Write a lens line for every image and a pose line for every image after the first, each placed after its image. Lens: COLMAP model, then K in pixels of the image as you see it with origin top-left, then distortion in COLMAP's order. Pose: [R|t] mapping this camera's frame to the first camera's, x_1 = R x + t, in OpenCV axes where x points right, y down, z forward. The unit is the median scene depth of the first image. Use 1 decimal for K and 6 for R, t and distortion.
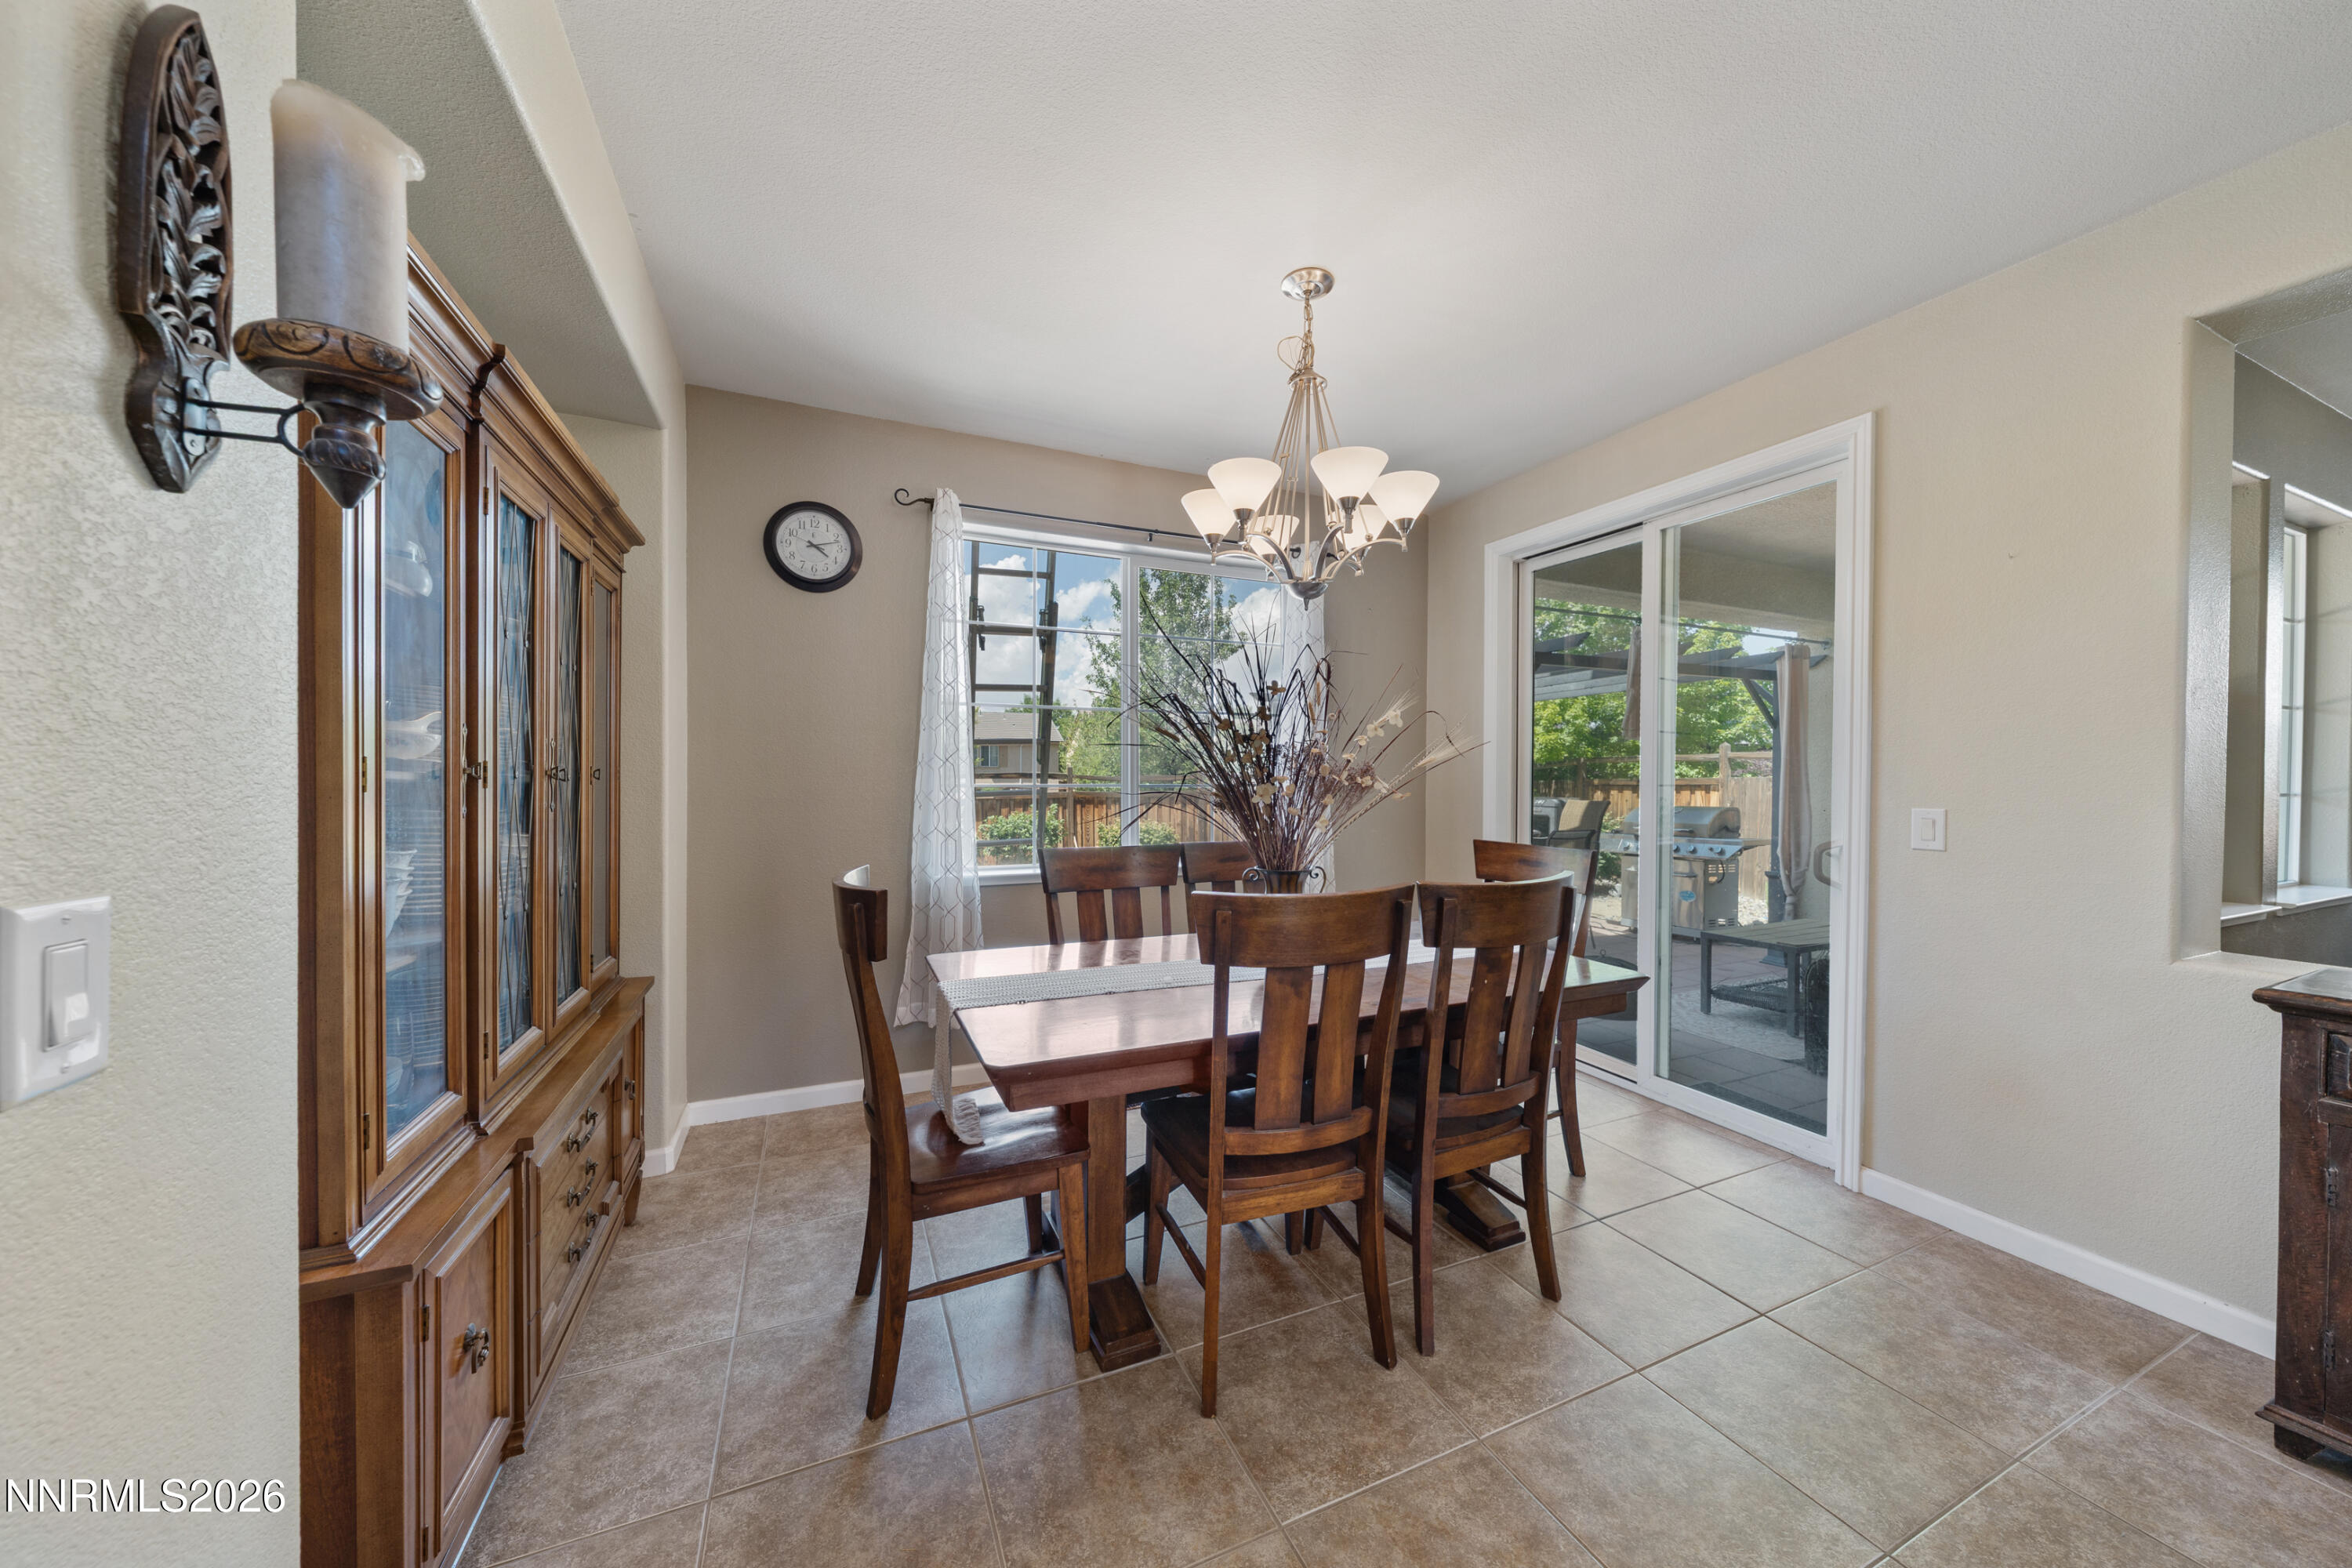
lens RADIAL K [[799.4, 0, 1188.2], [0, 799.4, 788.2], [0, 0, 1]] dist [0.000048, 0.000225]
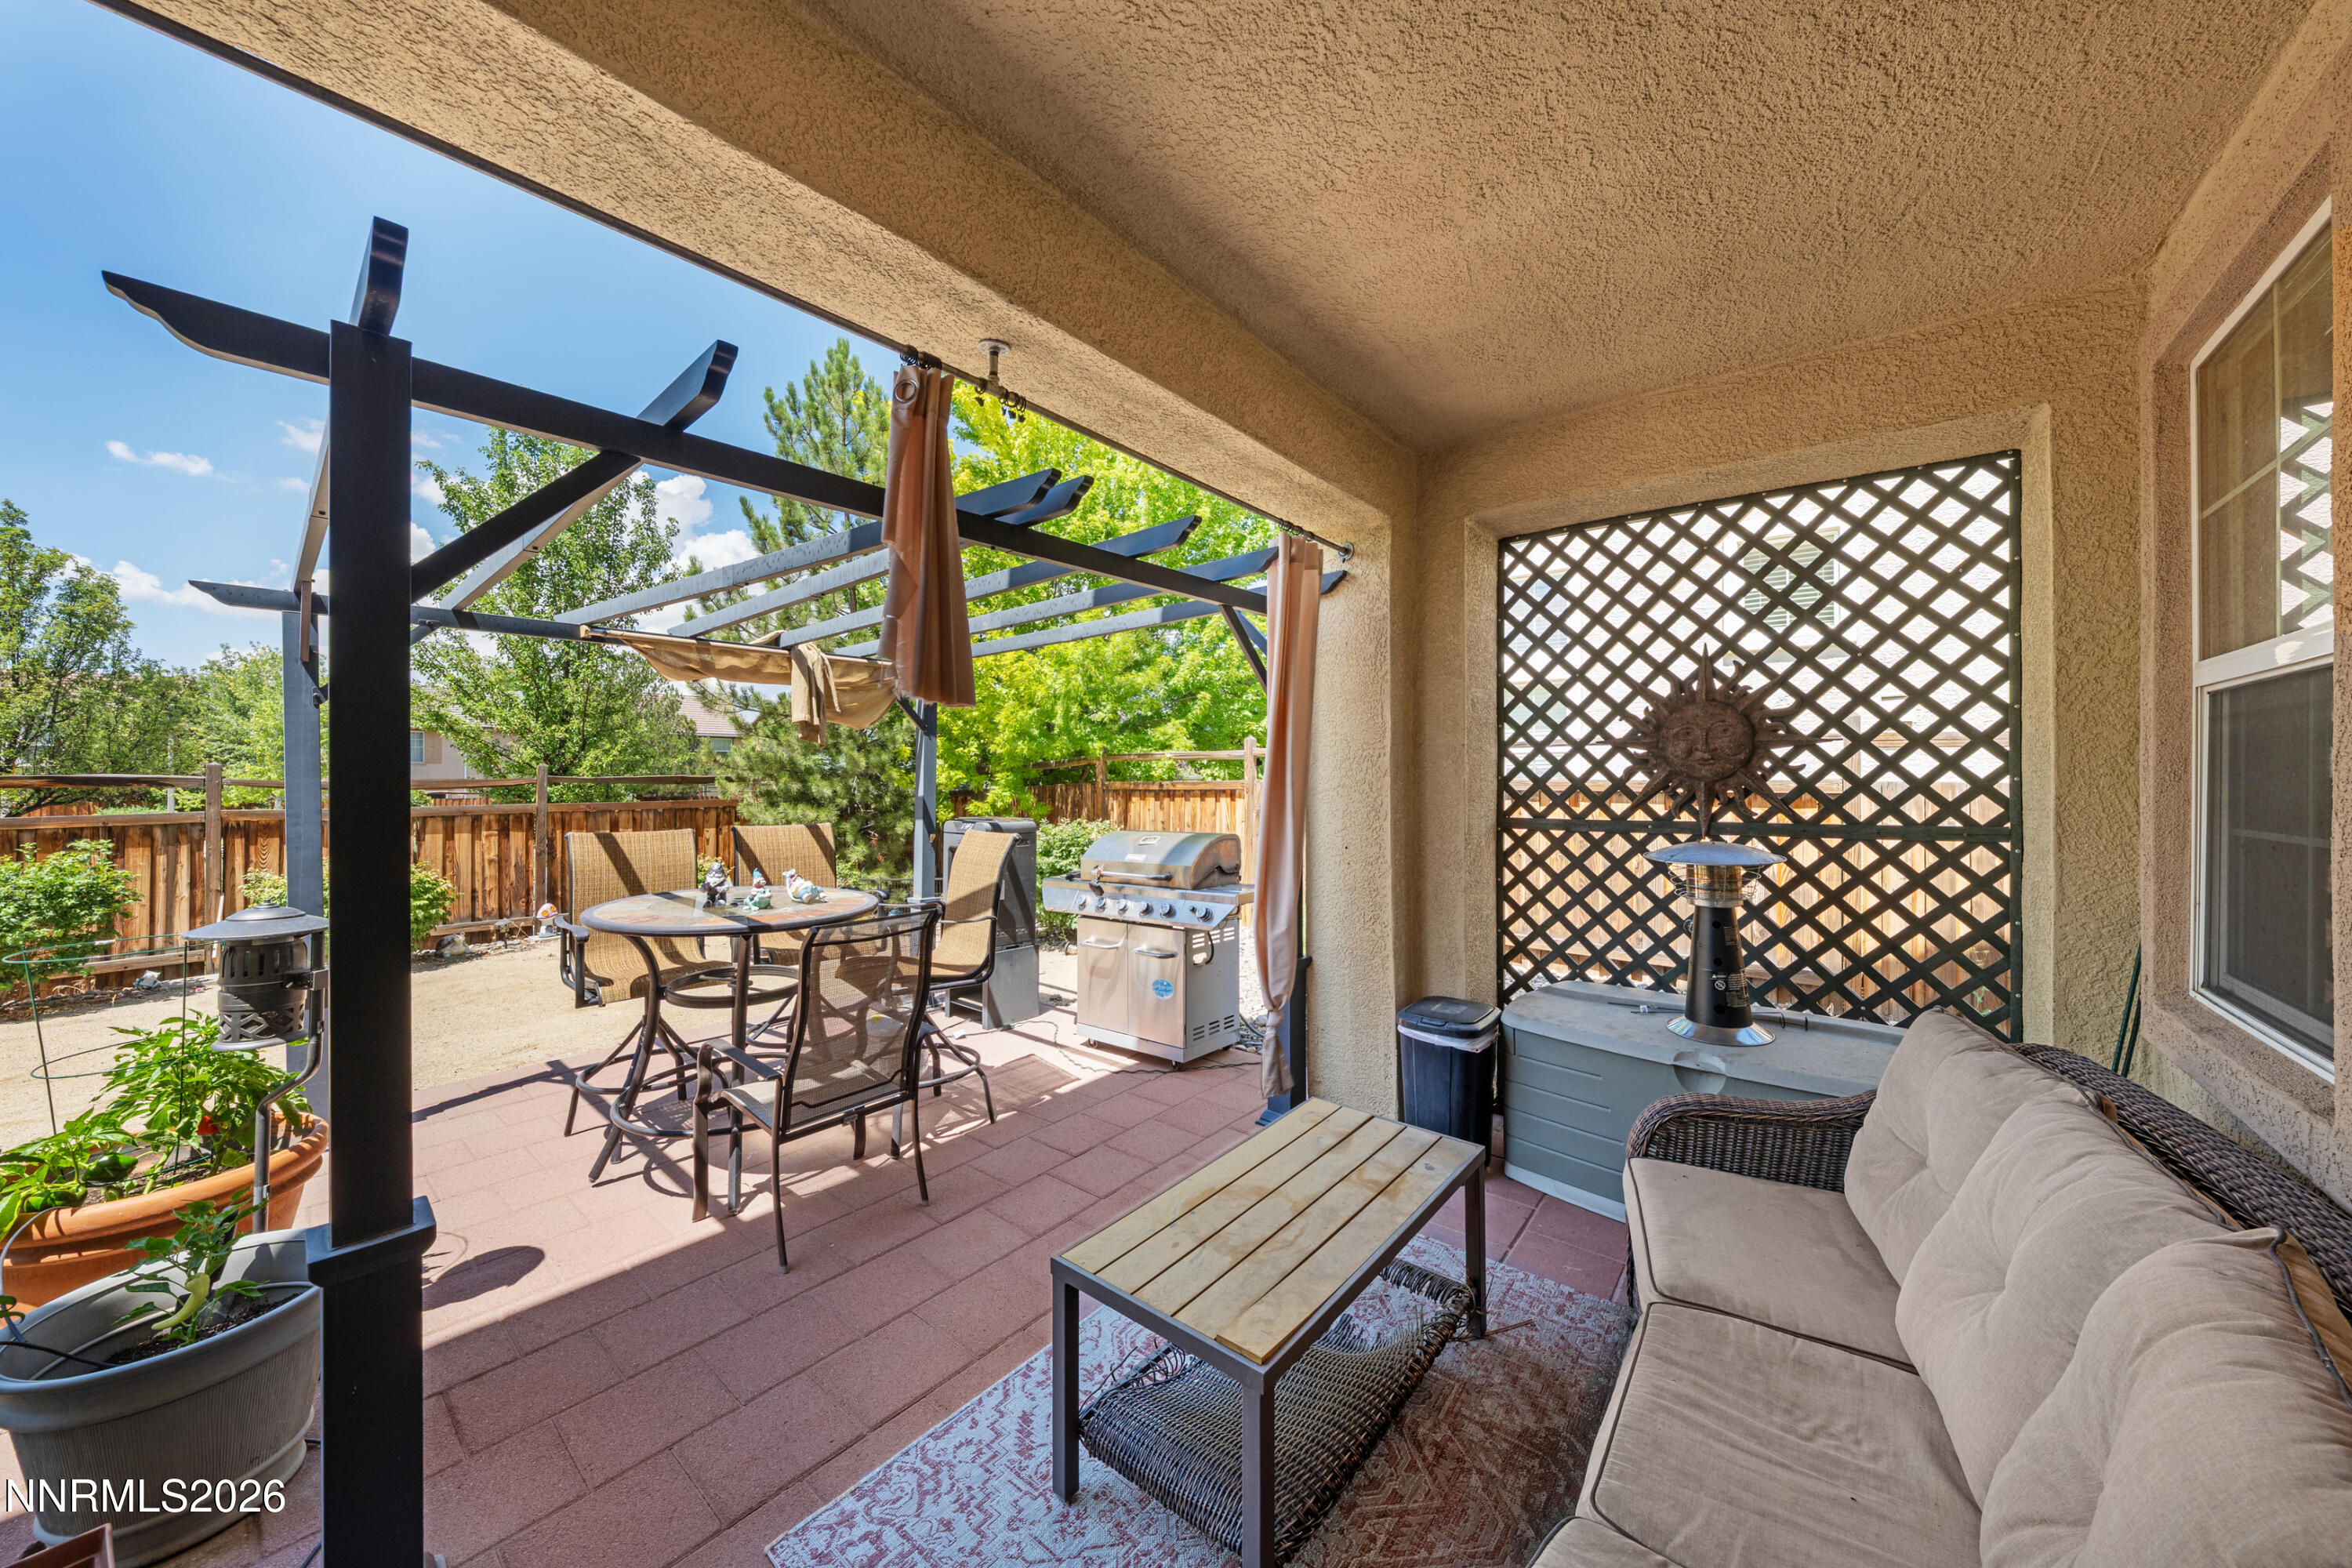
lens RADIAL K [[799.4, 0, 1173.7], [0, 799.4, 782.1], [0, 0, 1]] dist [0.000048, 0.000225]
pose [[0.903513, -0.008385, 0.428479, 0.383217], [0.009477, 0.999955, -0.000415, -0.017771], [-0.428457, 0.004435, 0.903551, 0.465528]]
